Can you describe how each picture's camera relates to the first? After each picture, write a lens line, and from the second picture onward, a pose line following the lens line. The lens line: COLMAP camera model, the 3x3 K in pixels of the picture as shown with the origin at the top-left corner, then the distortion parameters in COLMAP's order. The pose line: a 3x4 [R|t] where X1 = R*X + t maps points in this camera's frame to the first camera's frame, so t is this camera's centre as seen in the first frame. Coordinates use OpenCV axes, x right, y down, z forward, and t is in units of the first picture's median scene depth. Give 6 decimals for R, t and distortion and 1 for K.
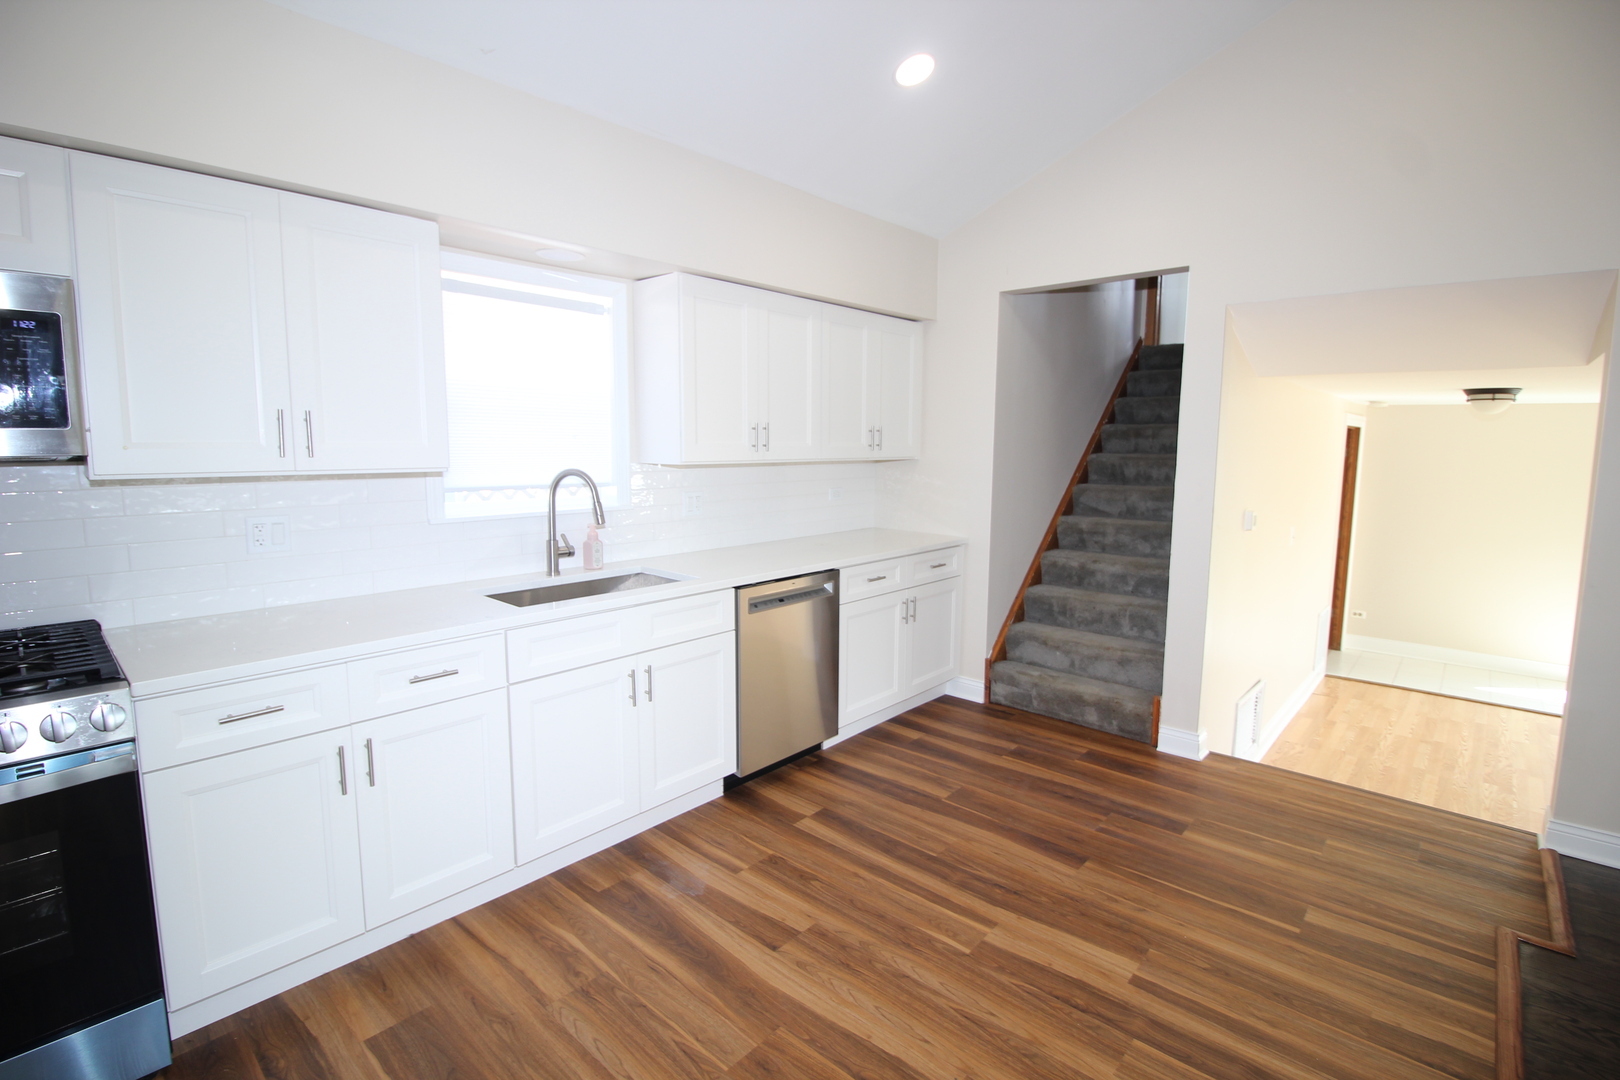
lens RADIAL K [[759.7, 0, 806.1], [0, 759.7, 529.9], [0, 0, 1]] dist [-0.008948, -0.003303]
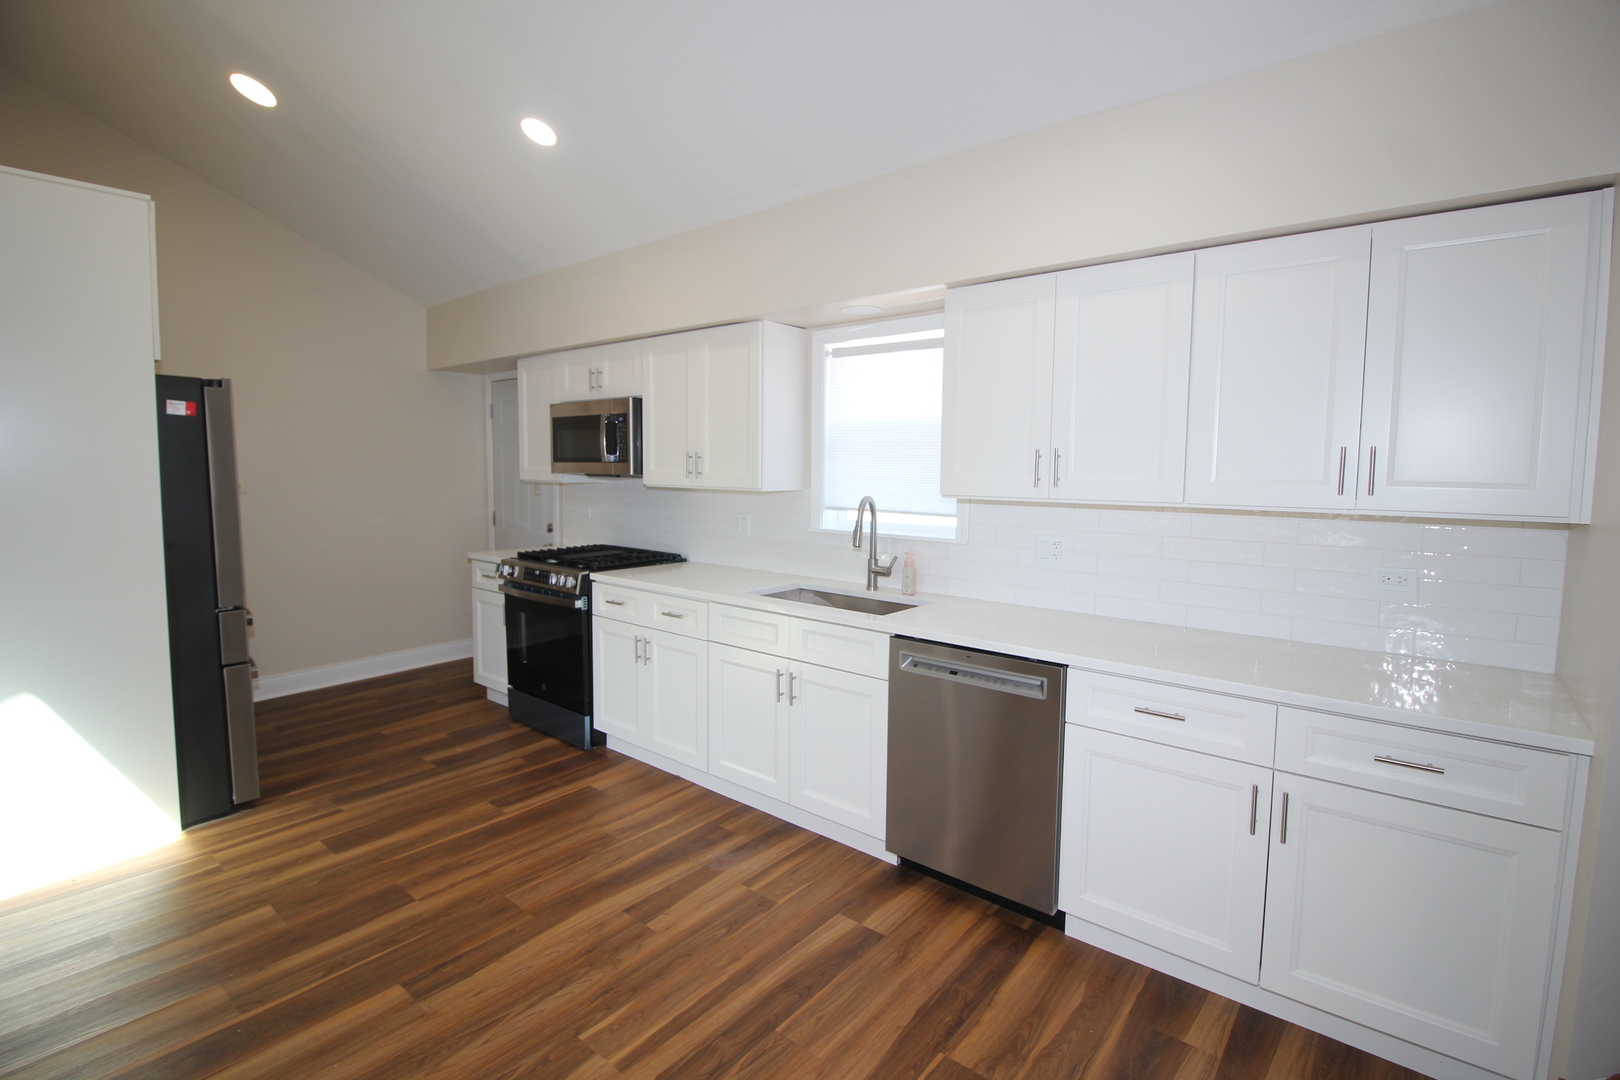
lens RADIAL K [[759.7, 0, 809.0], [0, 759.7, 537.6], [0, 0, 1]] dist [-0.008948, -0.003303]
pose [[0.038100, 0.088021, -0.995390, 0.887905], [-0.127970, 0.988341, 0.082499, -0.111662], [0.991046, 0.124236, 0.048919, 0.963788]]
